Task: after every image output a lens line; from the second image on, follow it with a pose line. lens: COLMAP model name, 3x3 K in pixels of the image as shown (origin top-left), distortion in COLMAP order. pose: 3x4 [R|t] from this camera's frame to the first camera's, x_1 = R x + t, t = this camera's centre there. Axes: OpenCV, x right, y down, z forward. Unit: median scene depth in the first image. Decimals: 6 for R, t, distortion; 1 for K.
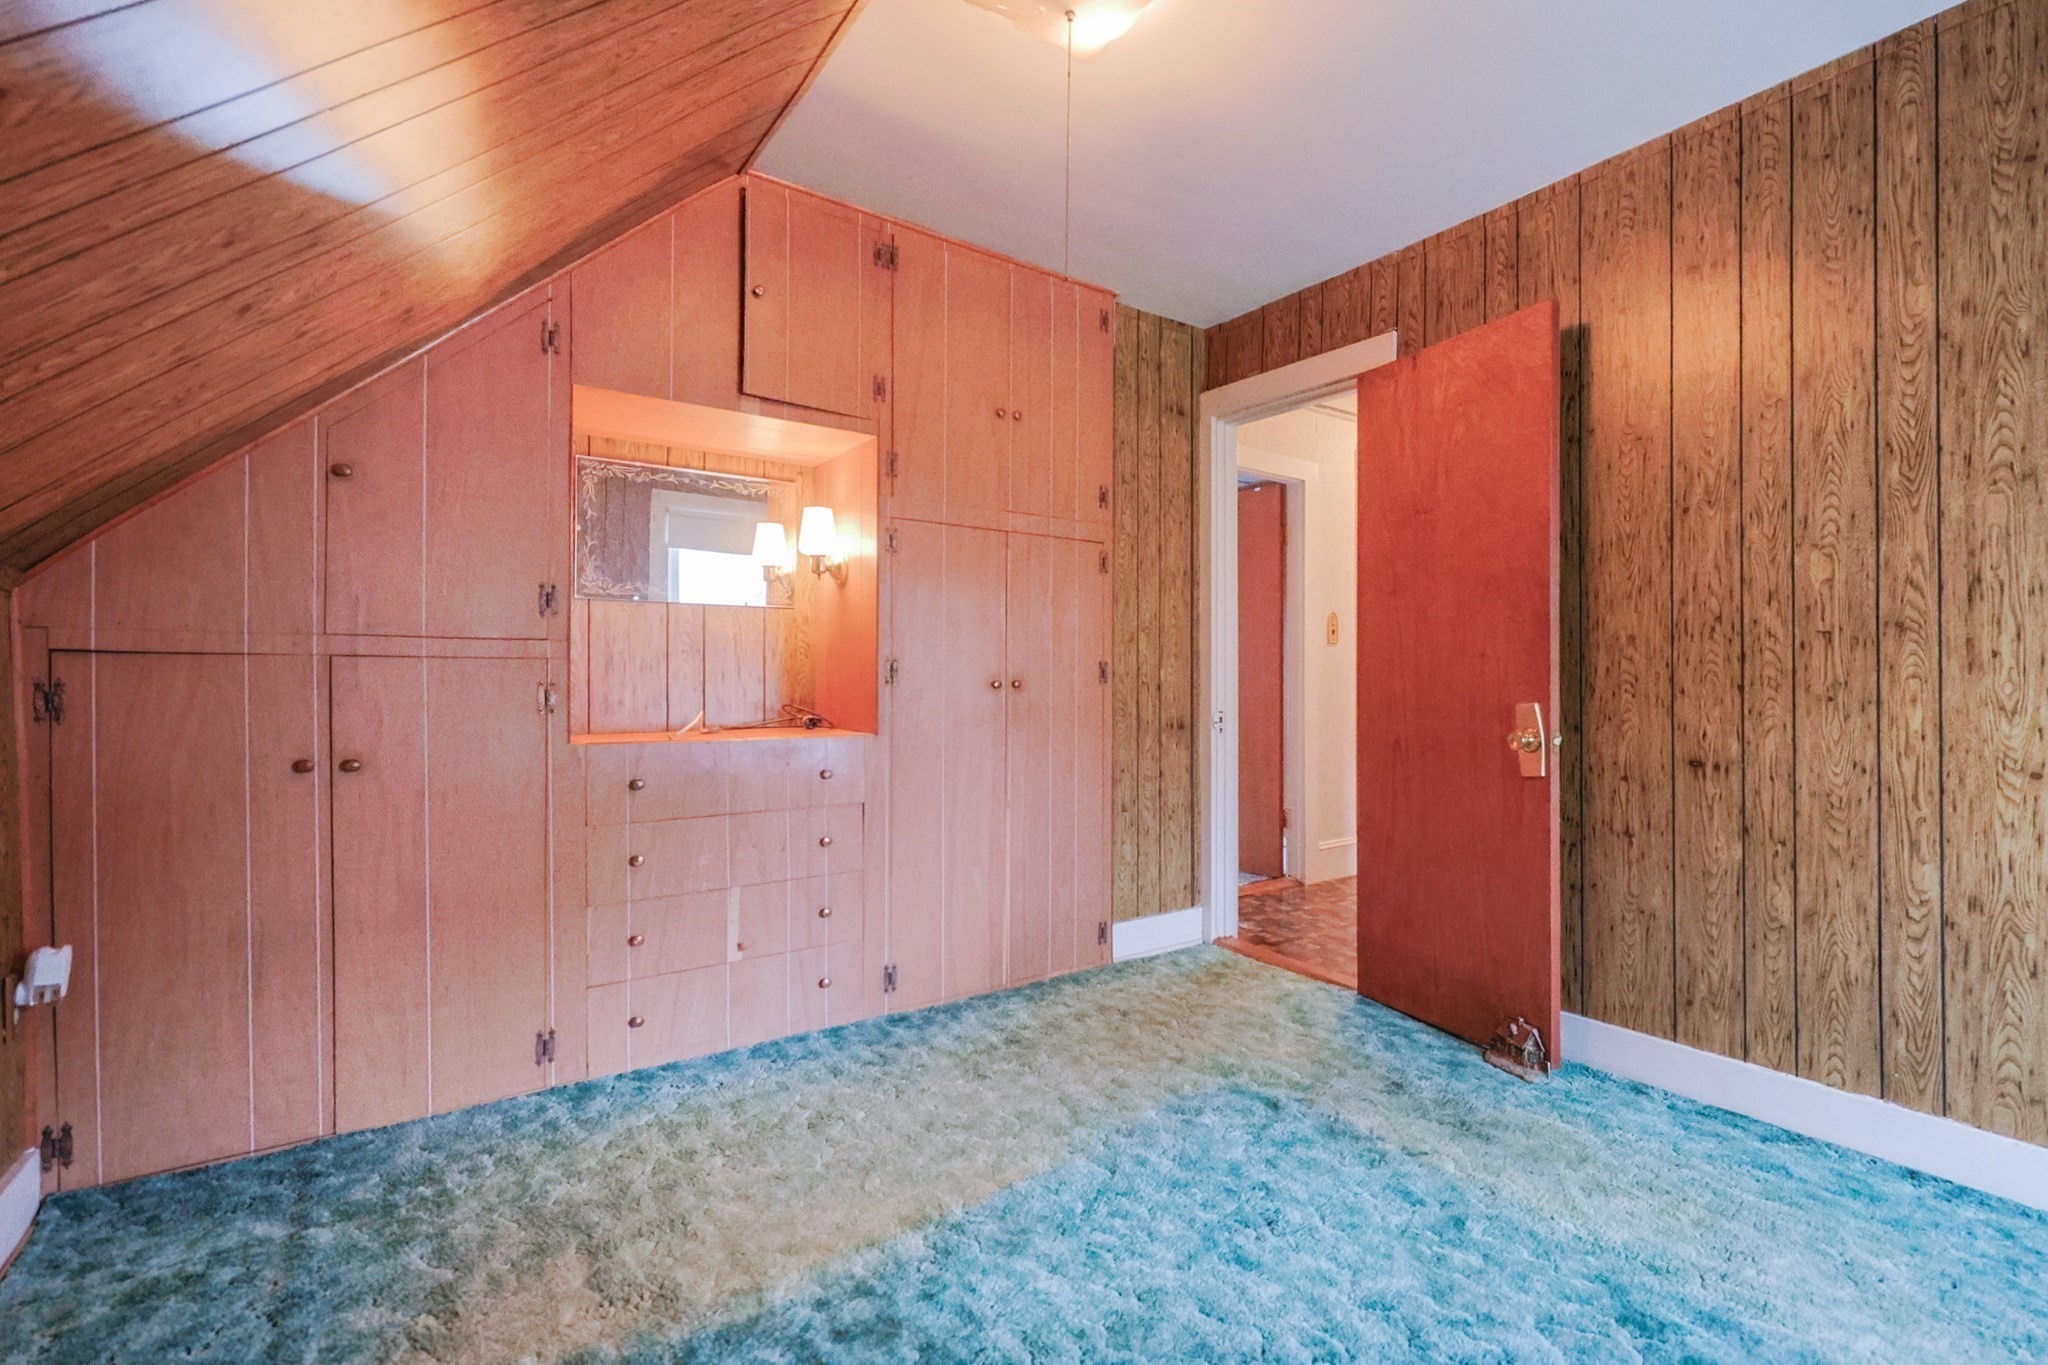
lens RADIAL K [[857.2, 0, 1017.1], [0, 857.2, 672.9], [0, 0, 1]] dist [-0.000190, -0.000198]
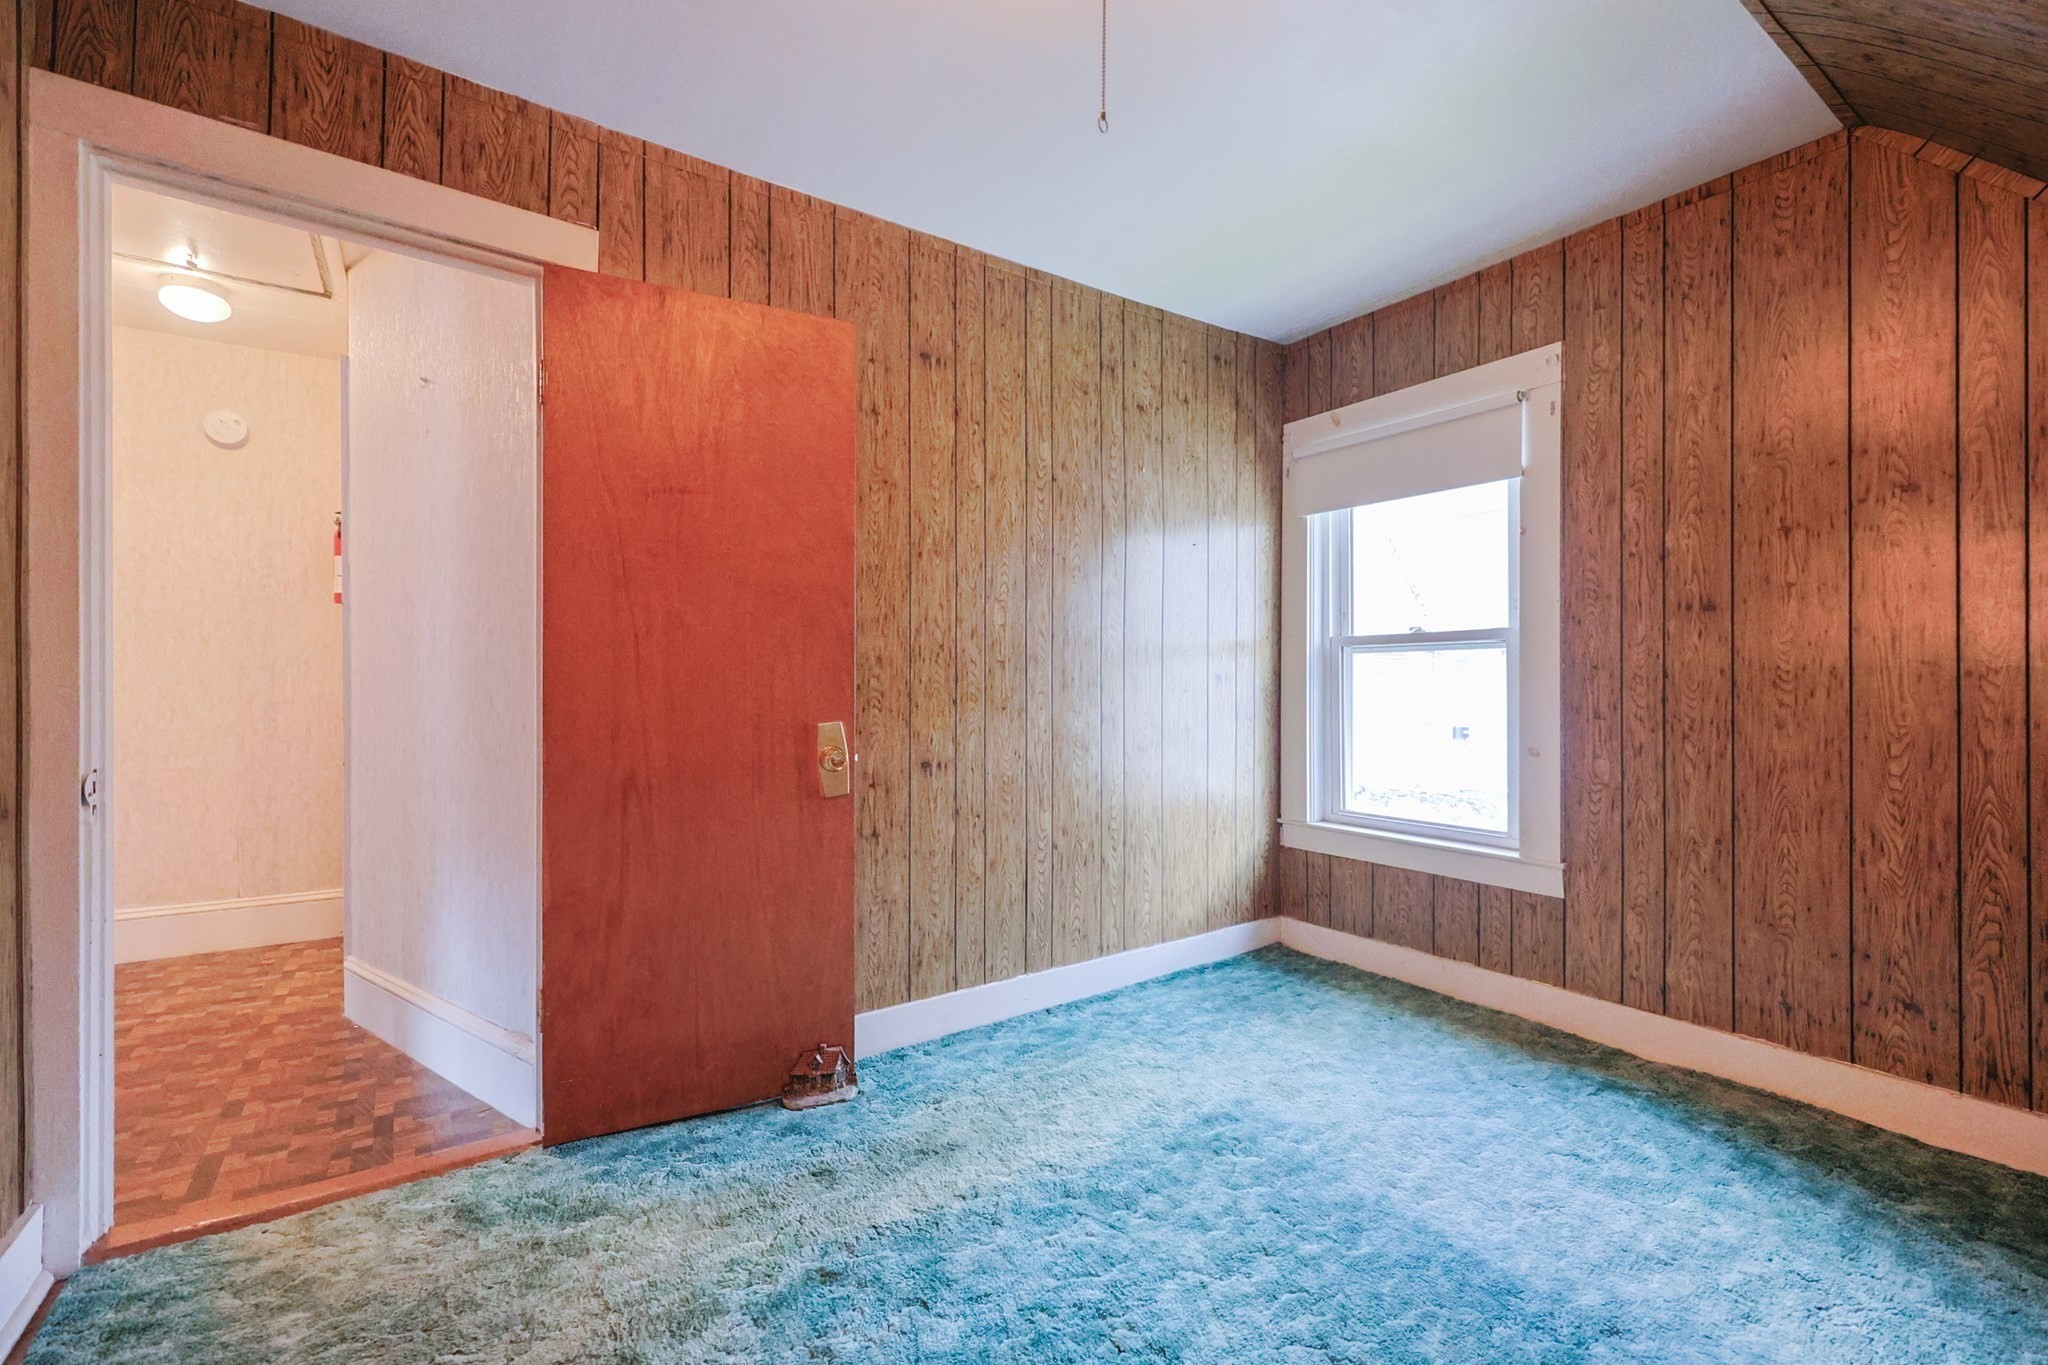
lens RADIAL K [[950.0, 0, 1024.0], [0, 950.0, 682.5], [0, 0, 1]] dist [0.002113, 0.000420]
pose [[-0.035422, -0.004284, 0.999363, -0.559852], [-0.007842, 0.999961, 0.004009, -0.017447], [-0.999342, -0.007695, -0.035454, 0.911232]]
